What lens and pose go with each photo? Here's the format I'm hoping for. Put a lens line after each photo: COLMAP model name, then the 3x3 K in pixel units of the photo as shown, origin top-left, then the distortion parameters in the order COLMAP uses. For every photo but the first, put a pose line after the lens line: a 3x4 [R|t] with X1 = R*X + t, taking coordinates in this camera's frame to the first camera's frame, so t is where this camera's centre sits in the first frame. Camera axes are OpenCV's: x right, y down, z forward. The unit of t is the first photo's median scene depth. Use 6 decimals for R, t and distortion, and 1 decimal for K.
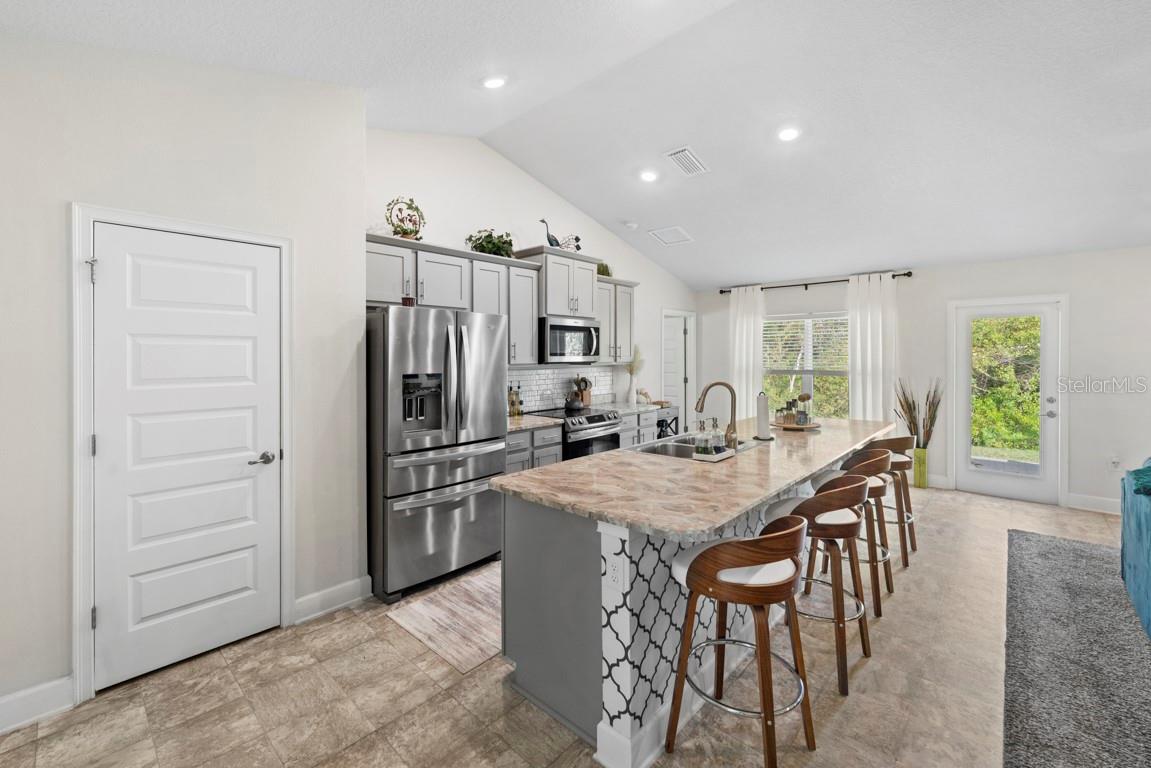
lens RADIAL K [[479.3, 0, 584.0], [0, 479.3, 355.0], [0, 0, 1]] dist [-0.003186, 0.000761]
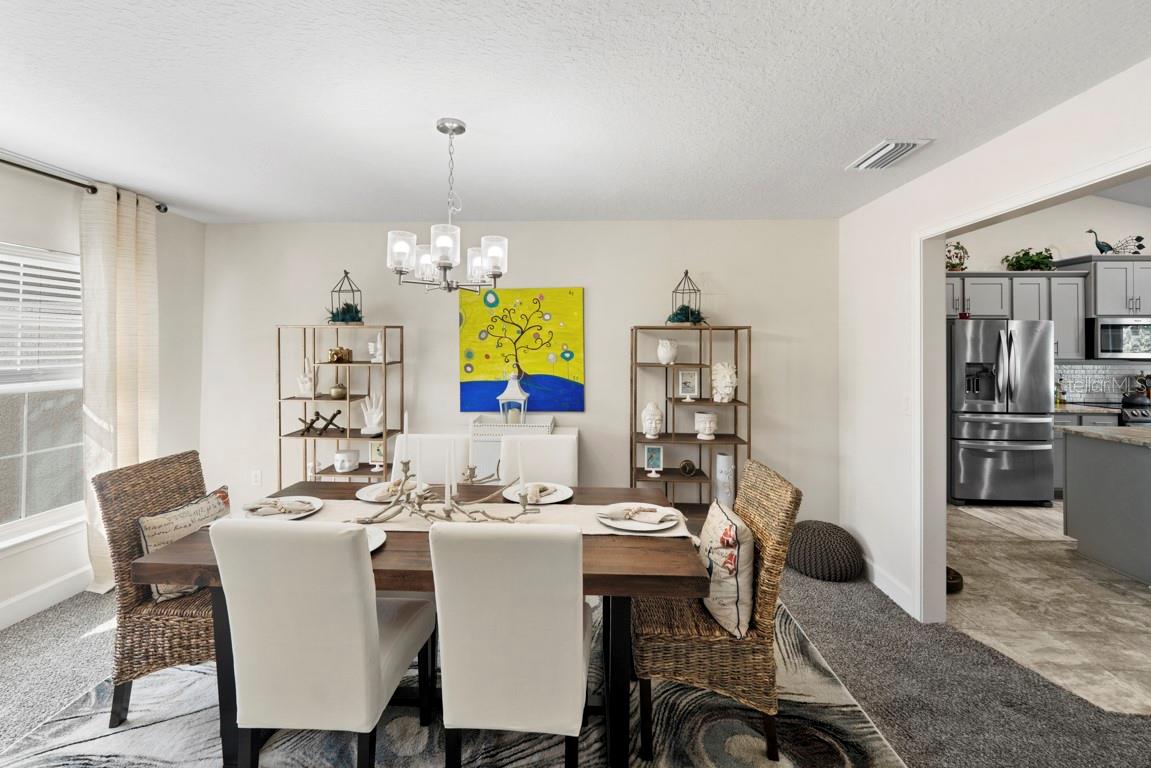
lens RADIAL K [[479.3, 0, 563.3], [0, 479.3, 340.4], [0, 0, 1]] dist [-0.003186, 0.000761]
pose [[0.620204, -0.005766, -0.784419, 0.028389], [-0.009446, 0.999846, -0.014818, 0.002328], [0.784384, 0.016600, 0.620054, -0.747601]]
